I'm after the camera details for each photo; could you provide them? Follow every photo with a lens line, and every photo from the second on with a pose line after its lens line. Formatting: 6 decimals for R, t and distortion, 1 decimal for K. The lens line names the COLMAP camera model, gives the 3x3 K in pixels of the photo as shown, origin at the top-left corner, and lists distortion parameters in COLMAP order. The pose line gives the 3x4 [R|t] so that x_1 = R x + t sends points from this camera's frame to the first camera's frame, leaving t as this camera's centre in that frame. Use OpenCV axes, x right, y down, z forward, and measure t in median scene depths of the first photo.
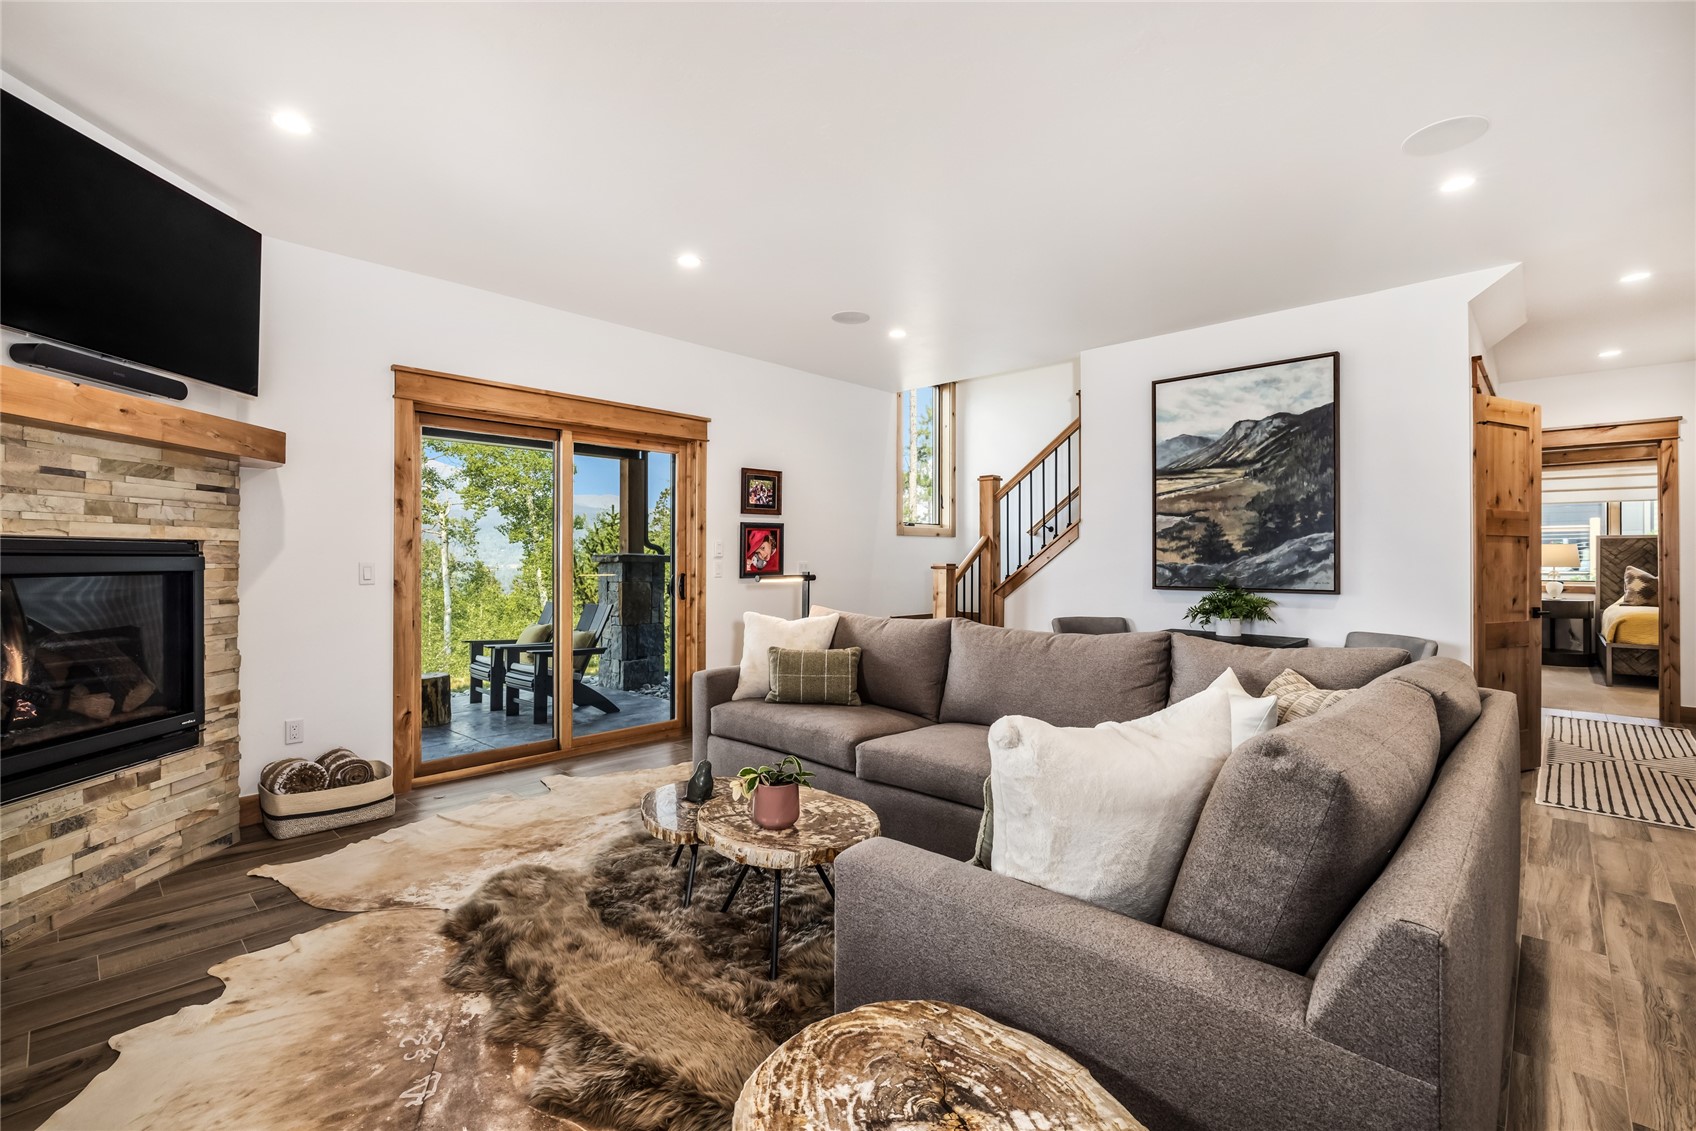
lens RADIAL K [[768.0, 0, 842.4], [0, 768.0, 562.9], [0, 0, 1]] dist [-0.004600, 0.000566]
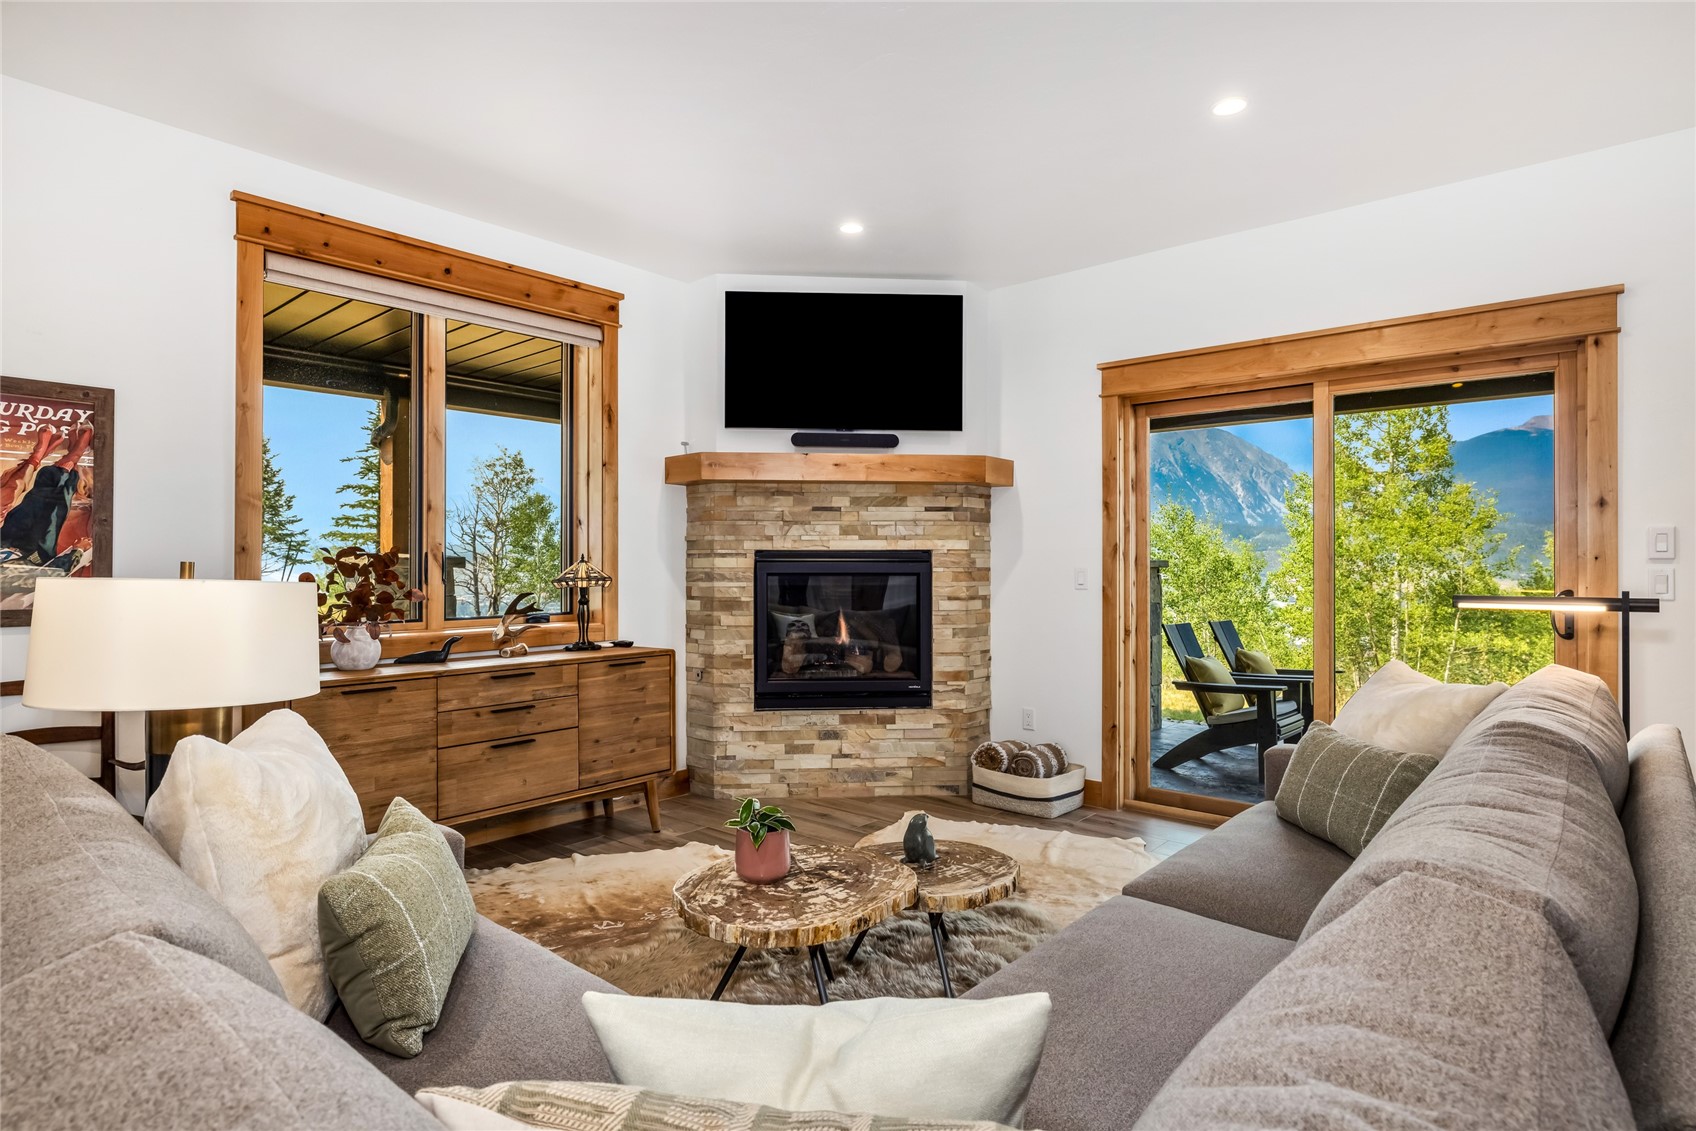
lens RADIAL K [[896.4, 0, 832.7], [0, 896.4, 564.1], [0, 0, 1]] dist [-0.005706, -0.001091]
pose [[0.029264, -0.001819, -0.999570, 0.730652], [-0.005595, 0.999982, -0.001984, -0.001473], [0.999556, 0.005651, 0.029253, 0.851253]]
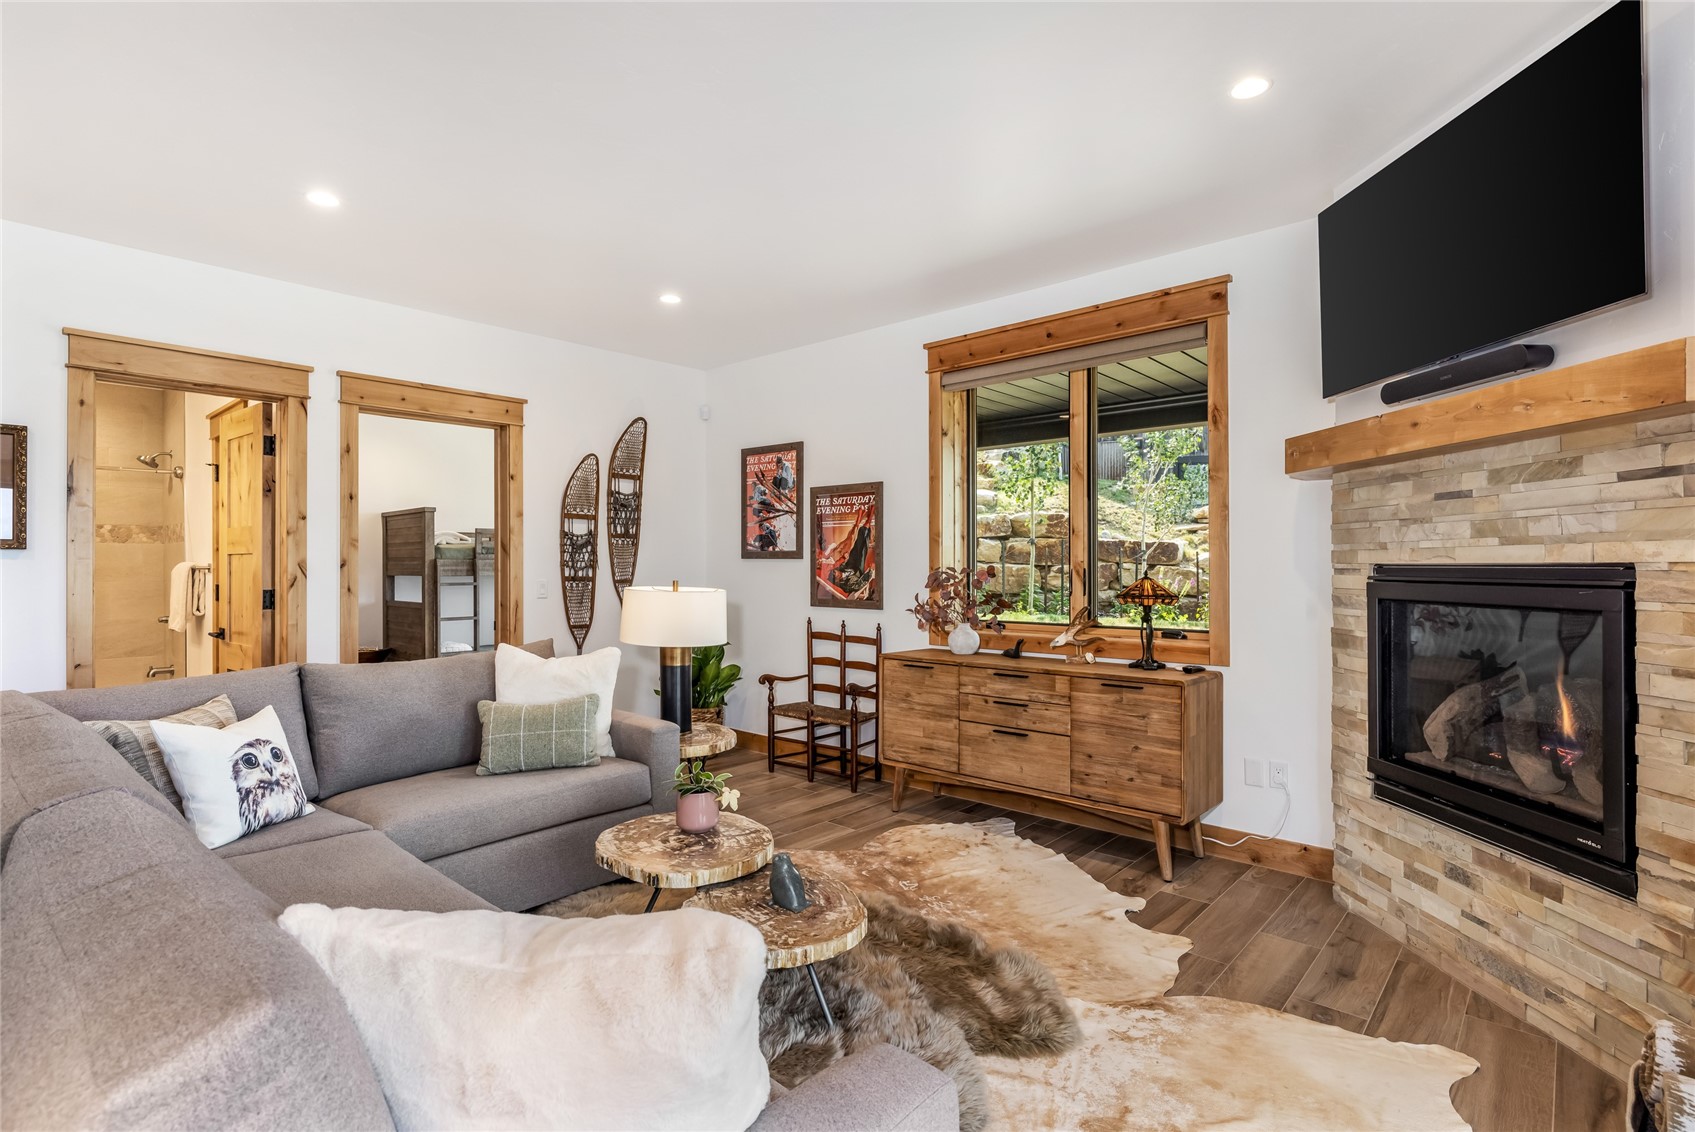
lens RADIAL K [[791.3, 0, 830.0], [0, 791.3, 567.5], [0, 0, 1]] dist [-0.008528, 0.003072]
pose [[-0.999793, 0.001337, -0.020296, -0.206035], [0.001183, 0.999970, 0.007625, -0.033765], [0.020305, 0.007599, -0.999765, 1.734527]]
